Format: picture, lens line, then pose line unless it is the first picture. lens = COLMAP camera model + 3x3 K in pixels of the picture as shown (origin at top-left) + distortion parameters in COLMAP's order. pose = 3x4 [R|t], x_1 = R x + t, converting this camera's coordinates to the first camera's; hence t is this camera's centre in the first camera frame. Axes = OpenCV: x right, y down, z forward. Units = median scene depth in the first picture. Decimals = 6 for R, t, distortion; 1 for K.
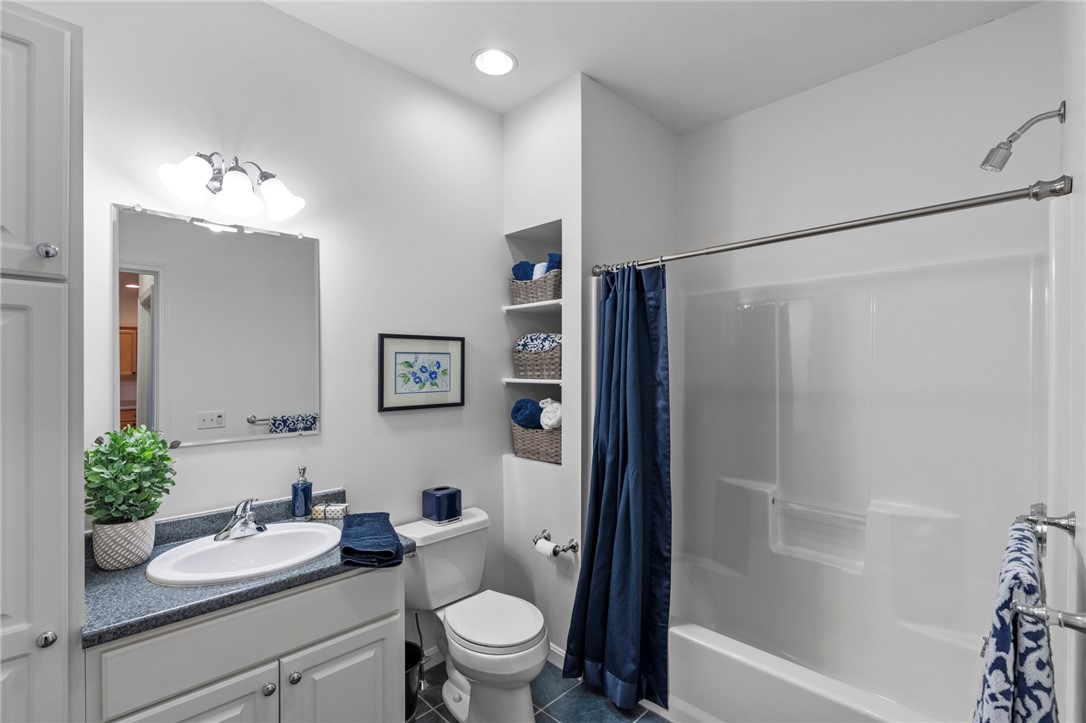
lens RADIAL K [[489.0, 0, 542.8], [0, 489.0, 367.9], [0, 0, 1]] dist [-0.012488, 0.005435]
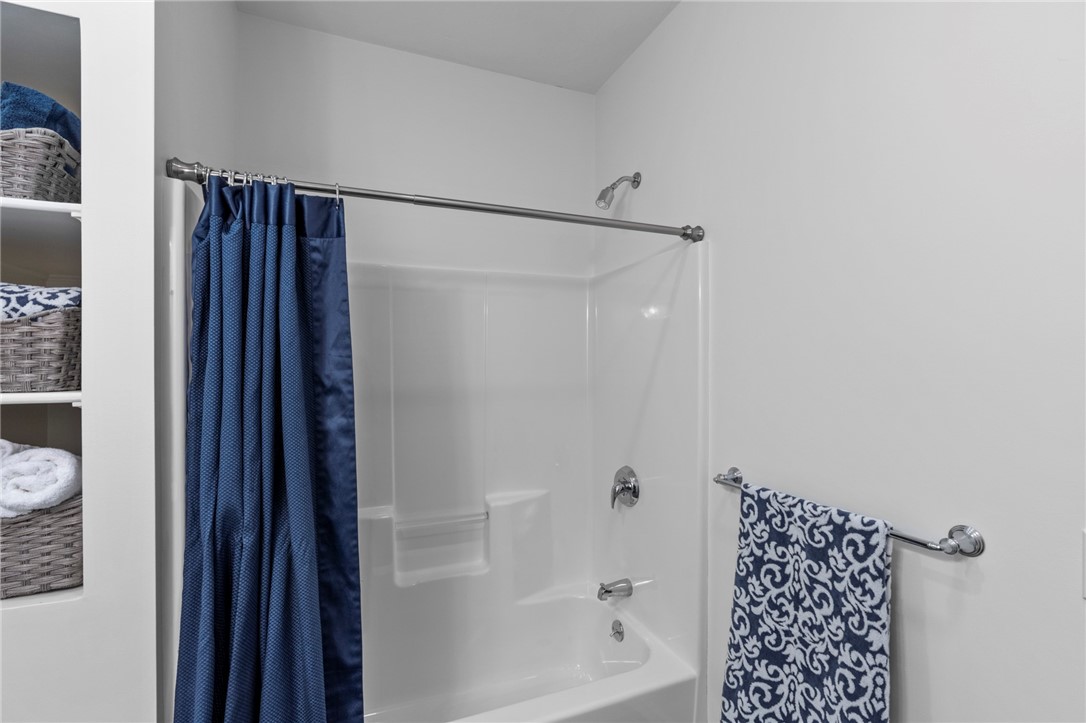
lens RADIAL K [[489.0, 0, 542.8], [0, 489.0, 367.9], [0, 0, 1]] dist [-0.012488, 0.005435]
pose [[0.387033, -0.003644, 0.922059, -0.222545], [0.000562, 0.999993, 0.003717, 0.001389], [-0.922066, -0.000920, 0.387032, 0.515737]]
